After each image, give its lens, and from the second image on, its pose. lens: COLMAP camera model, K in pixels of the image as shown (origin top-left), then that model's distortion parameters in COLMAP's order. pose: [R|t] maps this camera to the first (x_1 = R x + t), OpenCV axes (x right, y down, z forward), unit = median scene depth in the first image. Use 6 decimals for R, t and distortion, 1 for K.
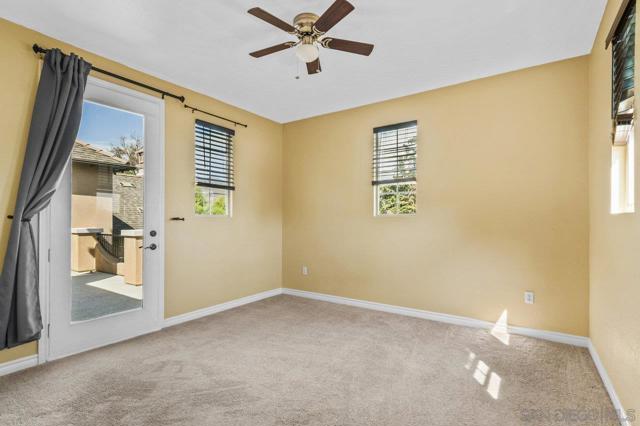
lens RADIAL K [[313.5, 0, 326.2], [0, 313.5, 214.8], [0, 0, 1]] dist [0.004675, 0.000094]
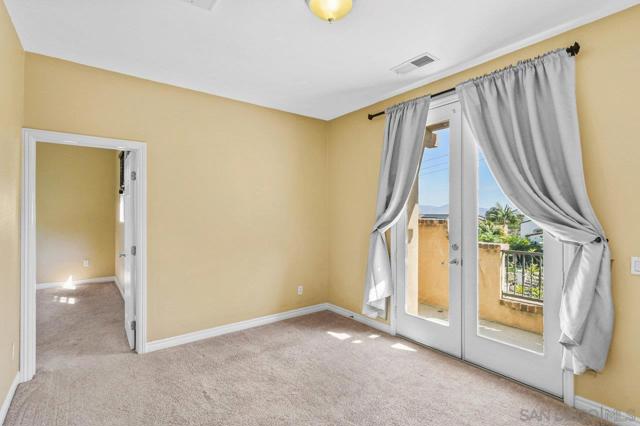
lens RADIAL K [[313.5, 0, 320.0], [0, 313.5, 213.1], [0, 0, 1]] dist [0.004675, 0.000094]
pose [[0.326301, 0.000106, 0.945266, -0.745718], [-0.011384, 0.999928, 0.003817, -0.068096], [-0.945198, -0.012006, 0.326278, -1.029505]]
